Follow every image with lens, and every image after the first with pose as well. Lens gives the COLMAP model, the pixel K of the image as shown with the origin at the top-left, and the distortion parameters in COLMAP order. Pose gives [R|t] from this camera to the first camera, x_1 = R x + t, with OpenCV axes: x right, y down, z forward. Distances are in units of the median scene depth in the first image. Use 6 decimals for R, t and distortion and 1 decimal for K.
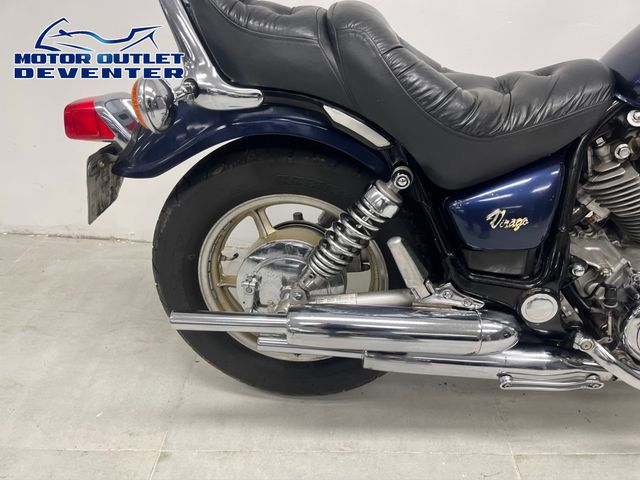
lens RADIAL K [[496.9, 0, 317.5], [0, 496.9, 242.6], [0, 0, 1]] dist [0.084257, -0.117280]
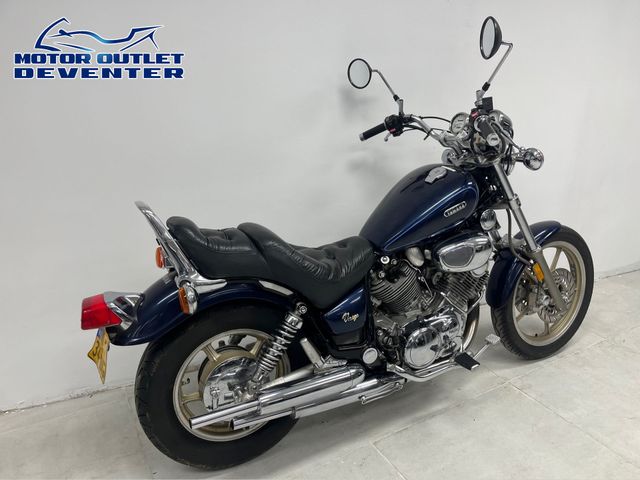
lens RADIAL K [[496.9, 0, 317.5], [0, 496.9, 242.6], [0, 0, 1]] dist [0.084257, -0.117280]
pose [[0.849056, -0.150139, 0.506520, -0.688279], [0.251220, 0.958172, -0.137096, -0.083716], [-0.464750, 0.243650, 0.851259, -0.727356]]
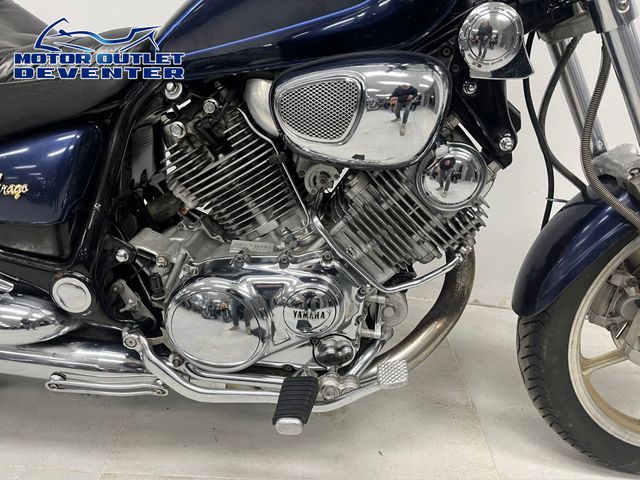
lens RADIAL K [[496.9, 0, 317.5], [0, 496.9, 242.6], [0, 0, 1]] dist [0.084257, -0.117280]
pose [[0.994635, 0.079918, 0.065684, 0.795295], [-0.074529, 0.993943, -0.080765, 0.077612], [-0.071741, 0.075436, 0.994567, 0.084246]]
